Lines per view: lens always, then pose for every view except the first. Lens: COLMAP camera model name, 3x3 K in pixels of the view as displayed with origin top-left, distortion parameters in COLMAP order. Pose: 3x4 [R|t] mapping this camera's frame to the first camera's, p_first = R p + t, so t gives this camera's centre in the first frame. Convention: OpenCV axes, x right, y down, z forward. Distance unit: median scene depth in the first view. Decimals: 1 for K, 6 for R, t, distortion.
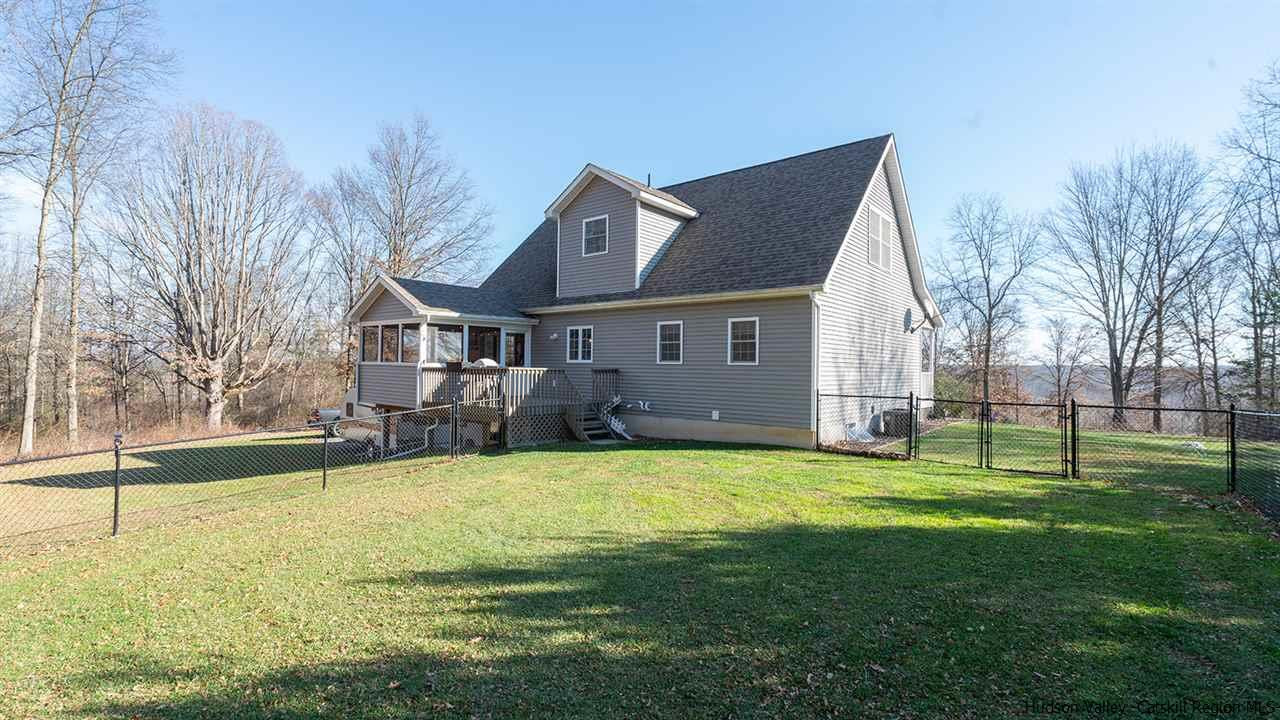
lens RADIAL K [[572.1, 0, 634.6], [0, 572.1, 360.5], [0, 0, 1]] dist [-0.002874, 0.001463]
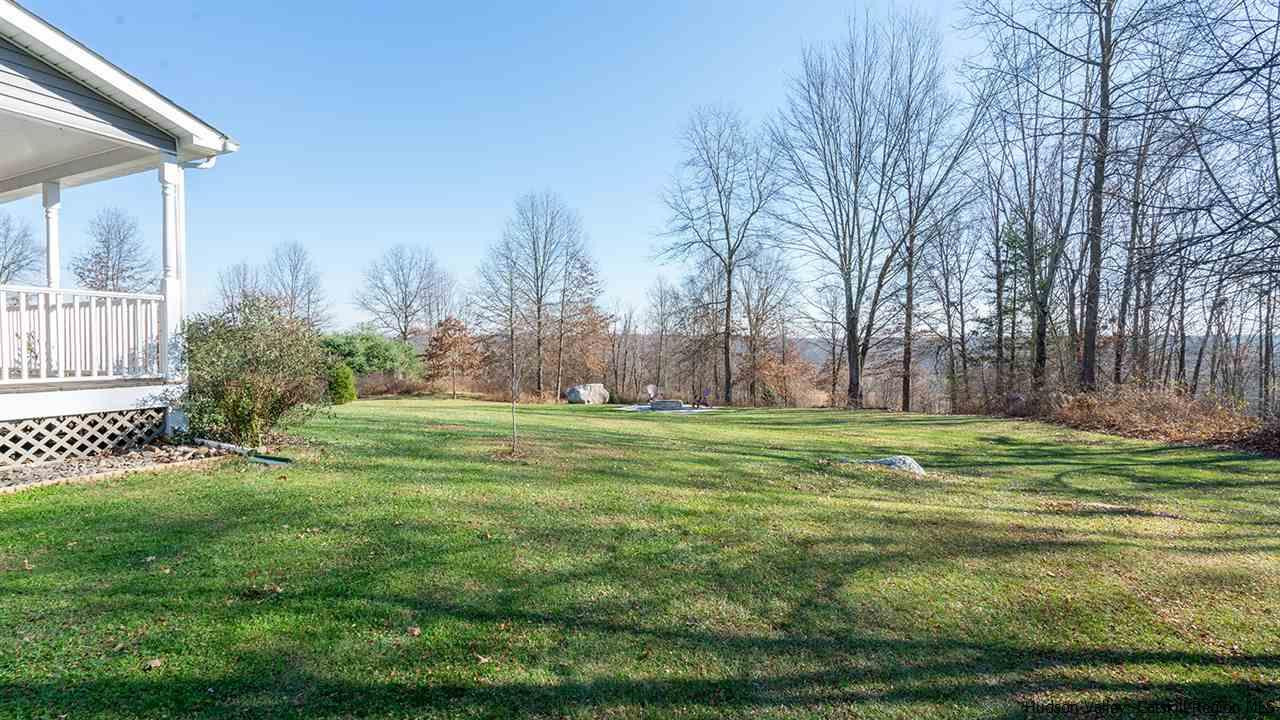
lens RADIAL K [[572.1, 0, 634.6], [0, 572.1, 360.5], [0, 0, 1]] dist [-0.002874, 0.001463]
pose [[0.964531, -0.019102, 0.263277, 0.286361], [0.007692, 0.998989, 0.044298, 0.019054], [-0.263857, -0.040702, 0.963703, 0.269012]]
